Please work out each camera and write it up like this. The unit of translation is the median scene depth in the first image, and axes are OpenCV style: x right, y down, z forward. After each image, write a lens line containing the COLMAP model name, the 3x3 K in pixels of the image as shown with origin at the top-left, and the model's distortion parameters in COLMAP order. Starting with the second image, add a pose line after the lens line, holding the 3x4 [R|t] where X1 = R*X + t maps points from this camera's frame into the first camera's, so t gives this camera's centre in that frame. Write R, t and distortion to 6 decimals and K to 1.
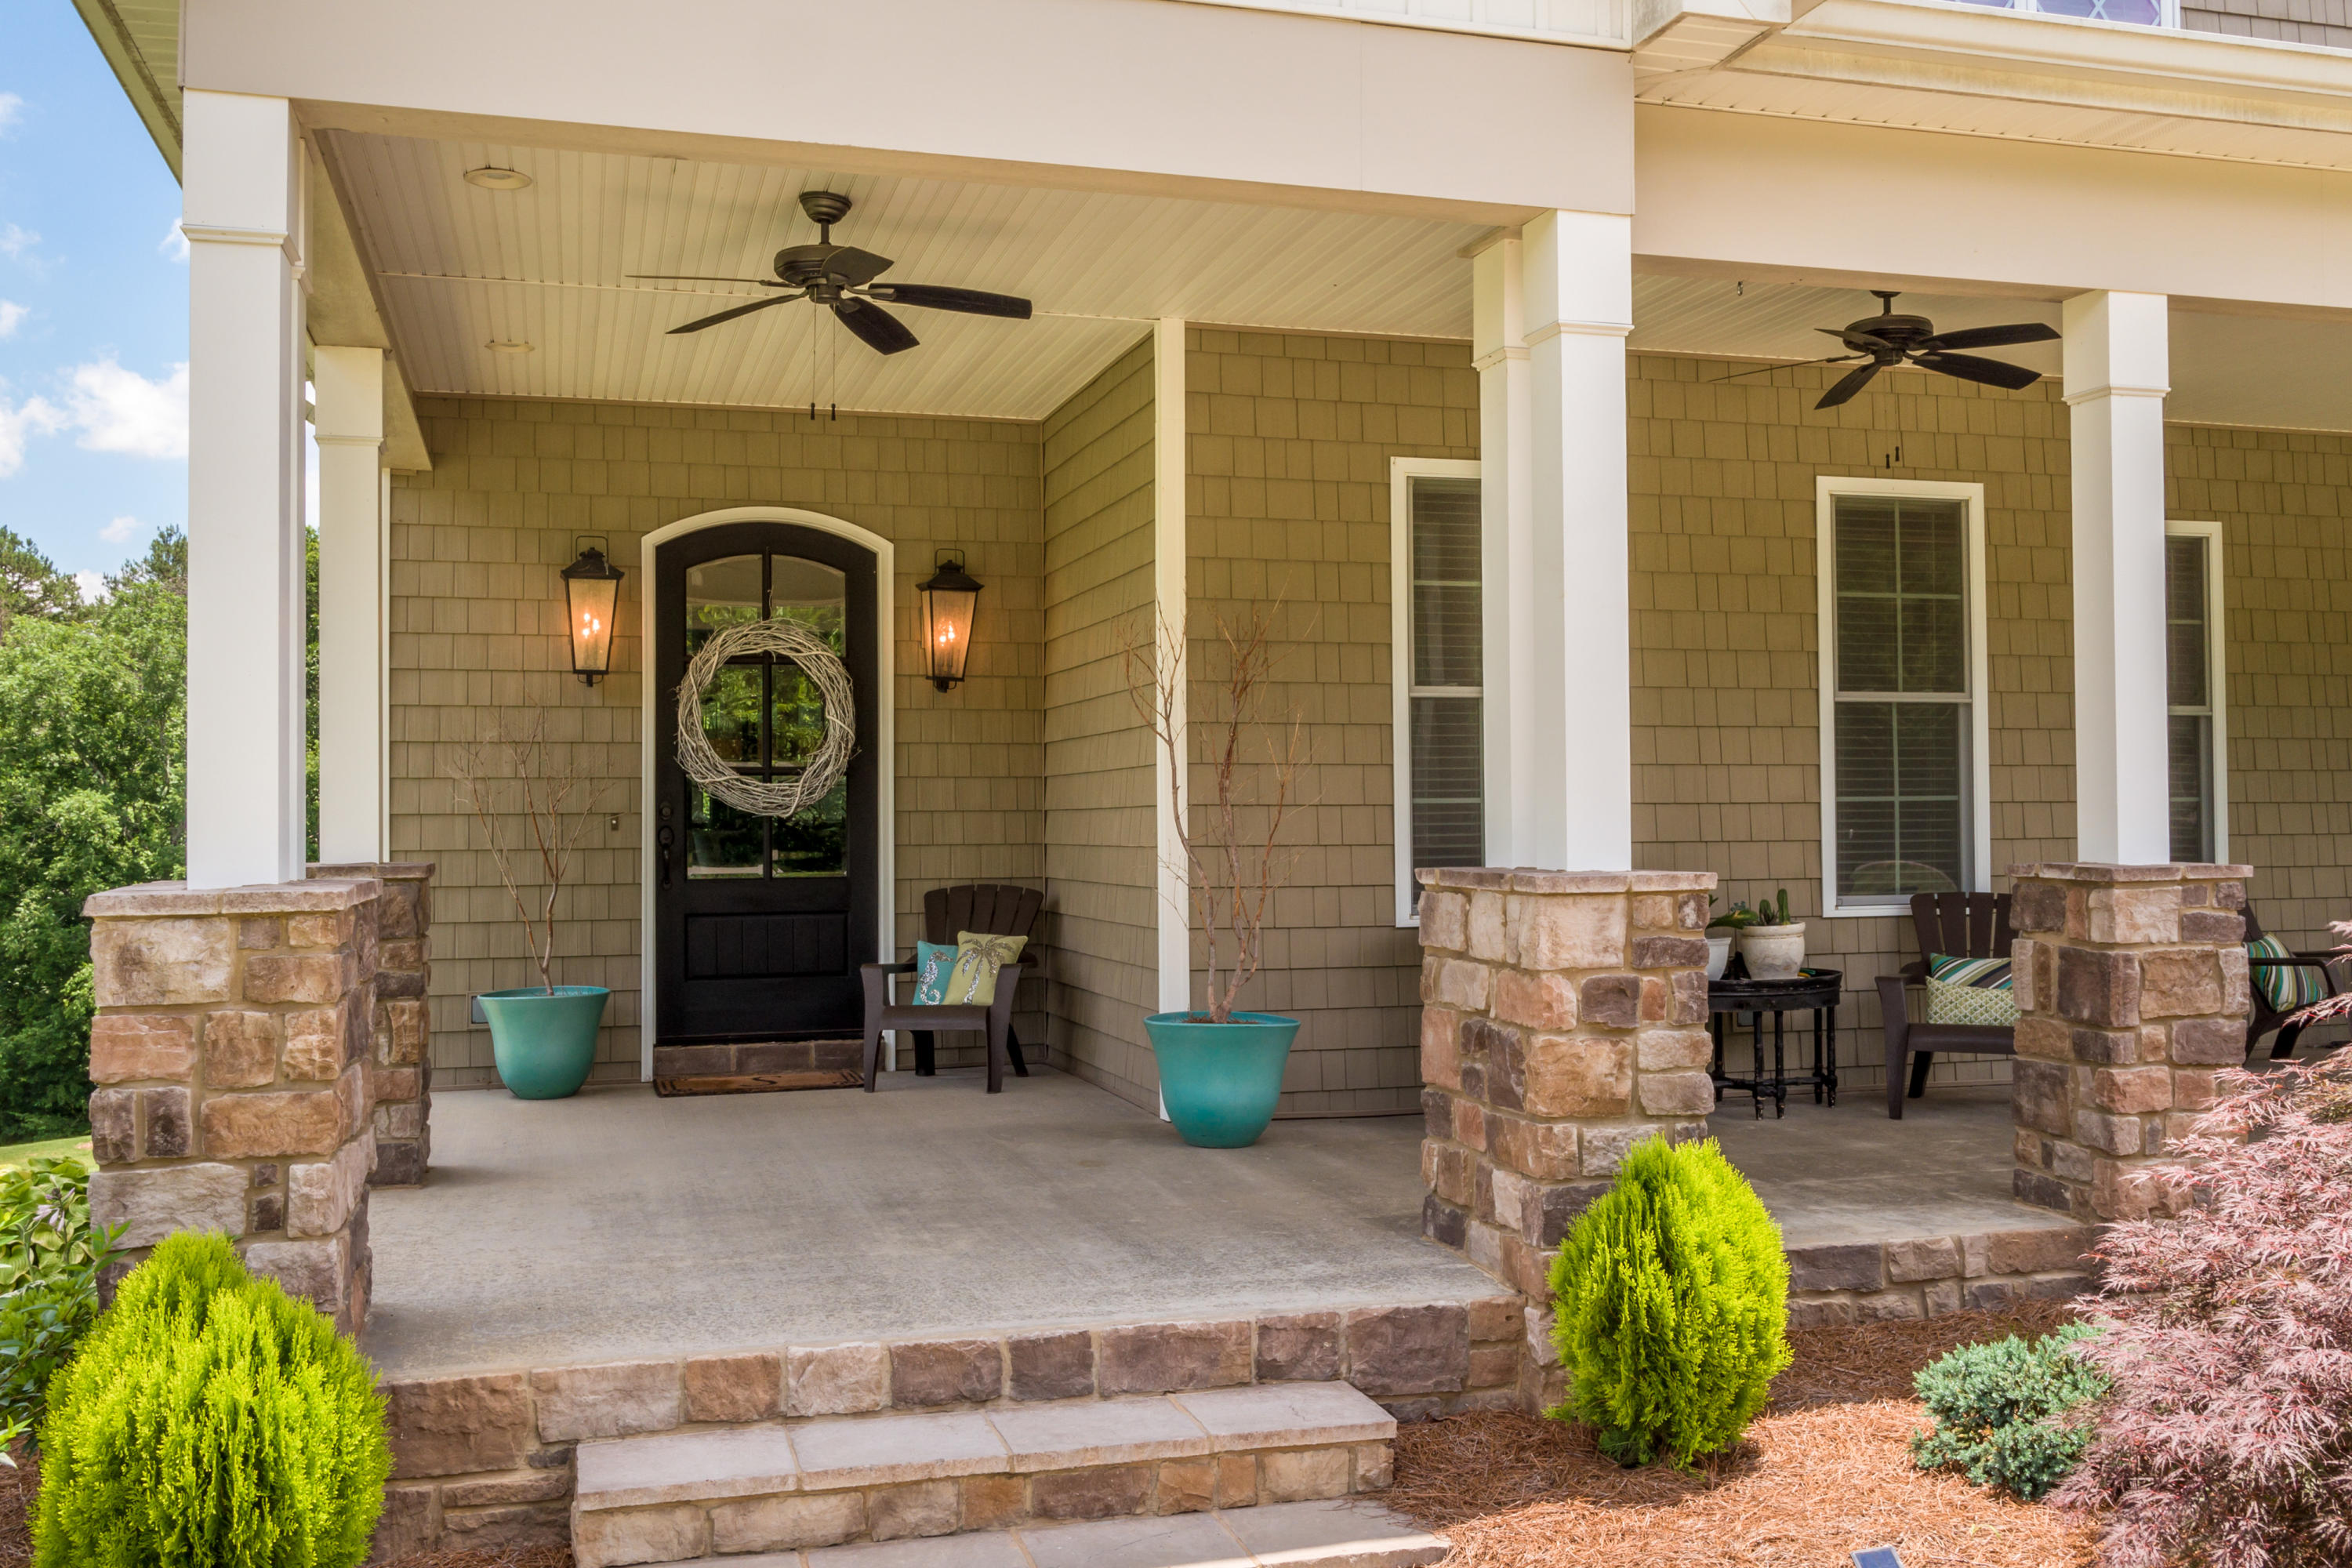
lens RADIAL K [[2090.5, 0, 1179.0], [0, 2090.5, 790.4], [0, 0, 1]] dist [0.007645, 0.009427]
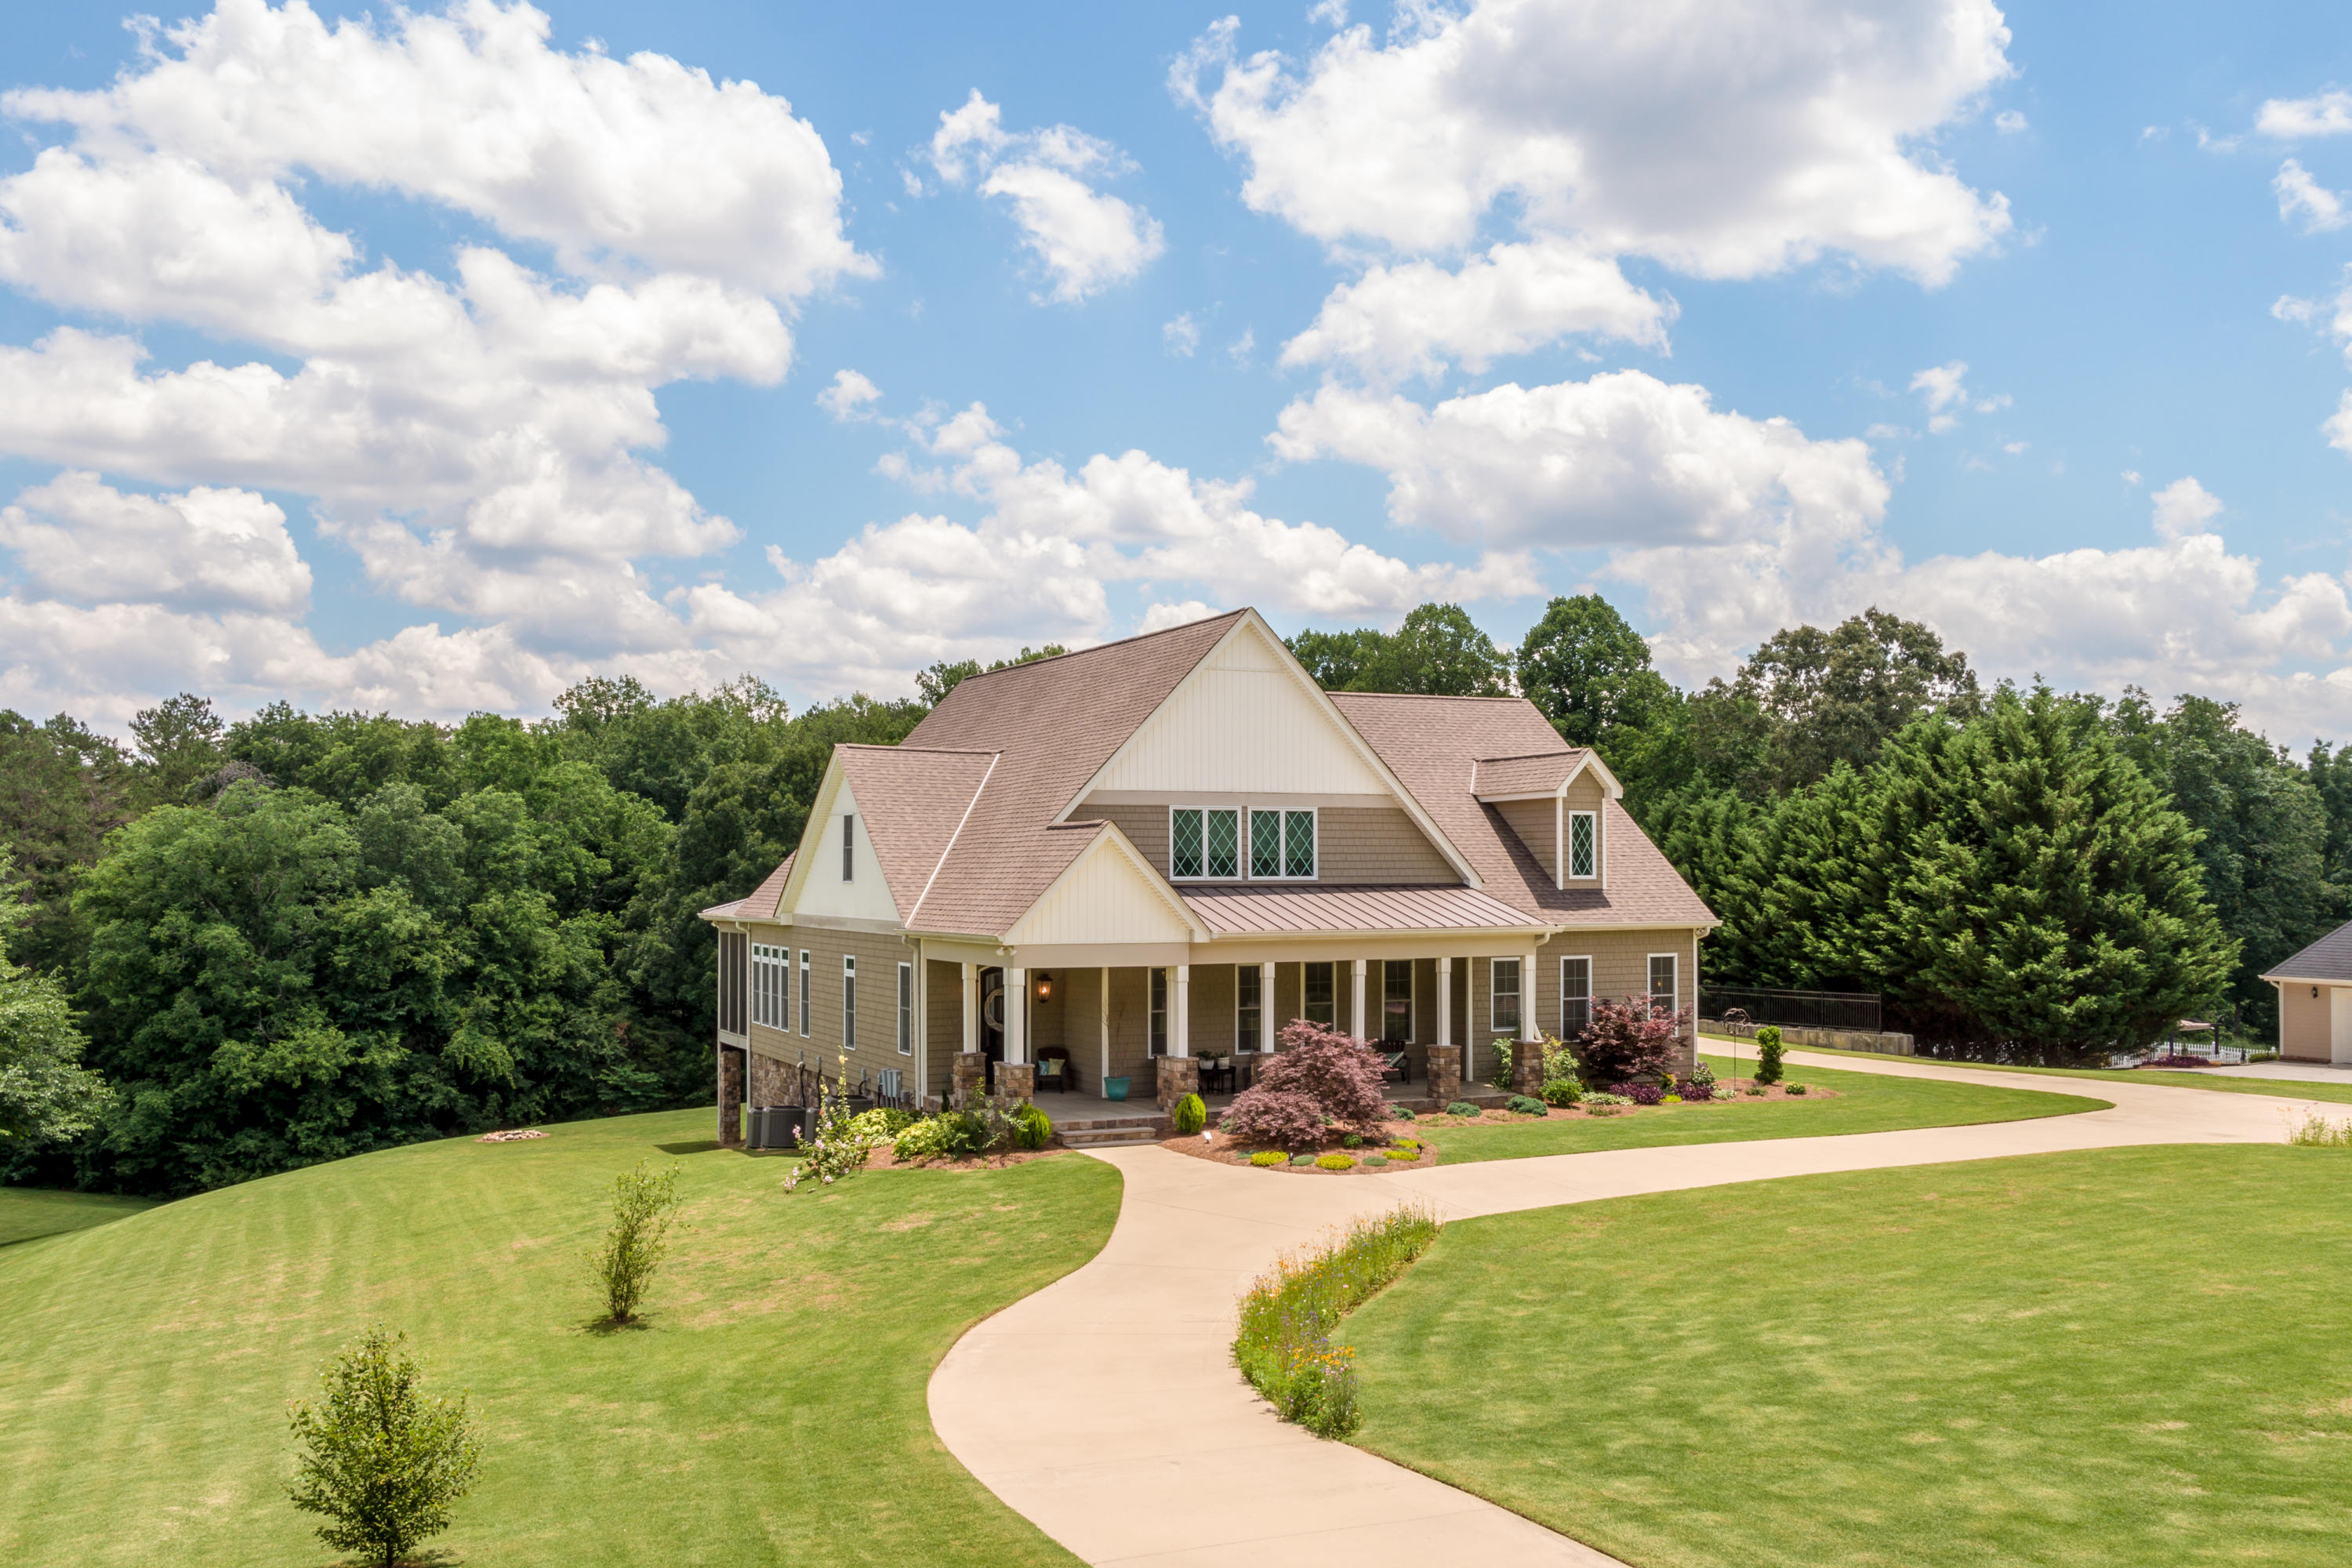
lens RADIAL K [[2090.5, 0, 1174.3], [0, 2090.5, 789.8], [0, 0, 1]] dist [0.007645, 0.009427]
pose [[0.986700, 0.014865, 0.161871, -0.737009], [-0.011148, 0.999654, -0.023843, -0.520388], [-0.162169, 0.021722, 0.986524, -4.478842]]
